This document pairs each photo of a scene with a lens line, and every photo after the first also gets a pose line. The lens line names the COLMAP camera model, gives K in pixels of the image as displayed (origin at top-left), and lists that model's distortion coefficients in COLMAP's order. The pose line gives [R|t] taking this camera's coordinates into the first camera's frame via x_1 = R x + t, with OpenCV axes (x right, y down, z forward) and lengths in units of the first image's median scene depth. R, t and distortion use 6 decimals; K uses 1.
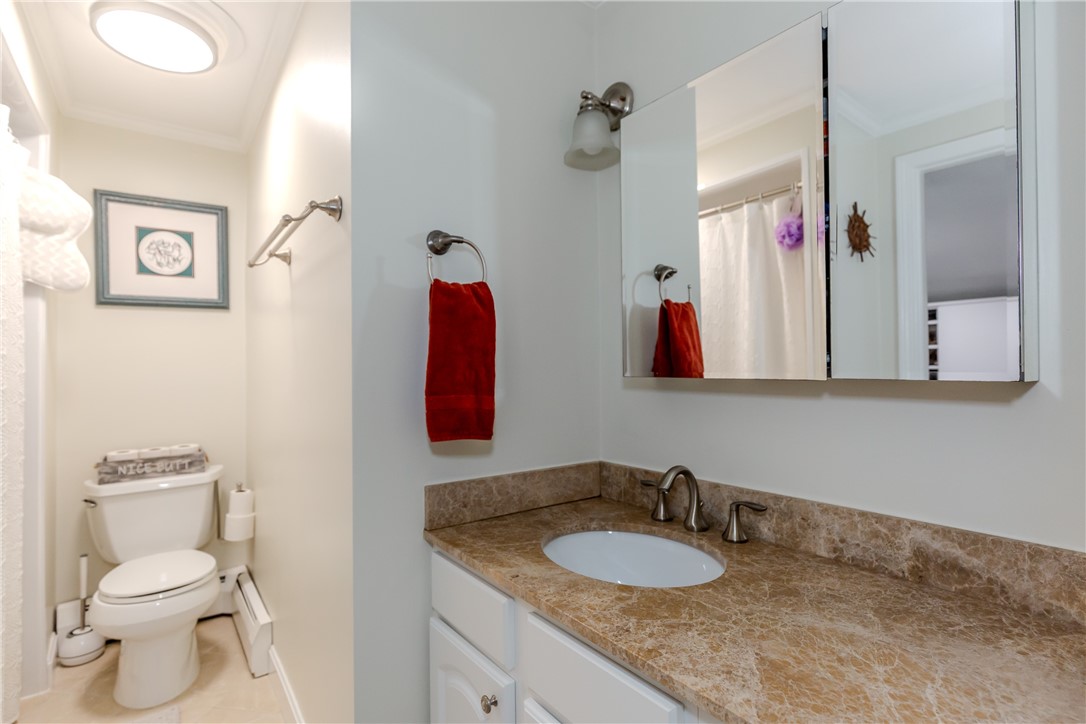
lens RADIAL K [[530.8, 0, 543.6], [0, 530.8, 364.6], [0, 0, 1]] dist [-0.000600, -0.002417]
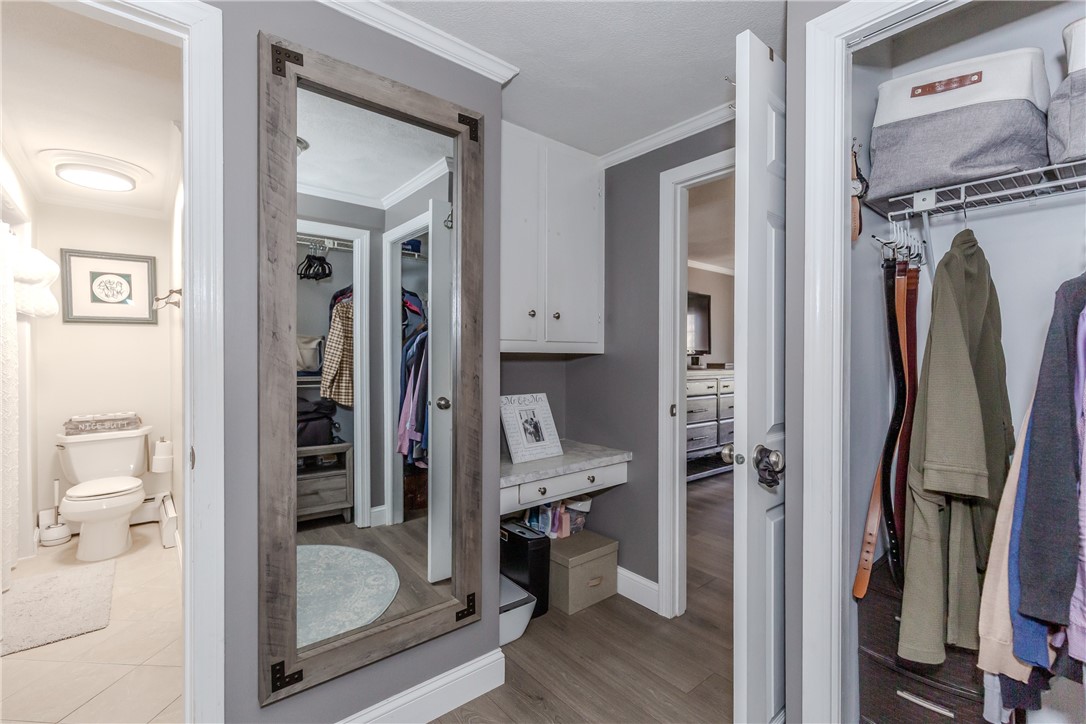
lens RADIAL K [[486.8, 0, 542.8], [0, 486.8, 362.7], [0, 0, 1]] dist [0.003213, -0.002413]
pose [[0.997608, 0.008881, 0.068547, 0.489575], [-0.010483, 0.999679, 0.023047, -0.044063], [-0.068320, -0.023711, 0.997382, -0.556830]]
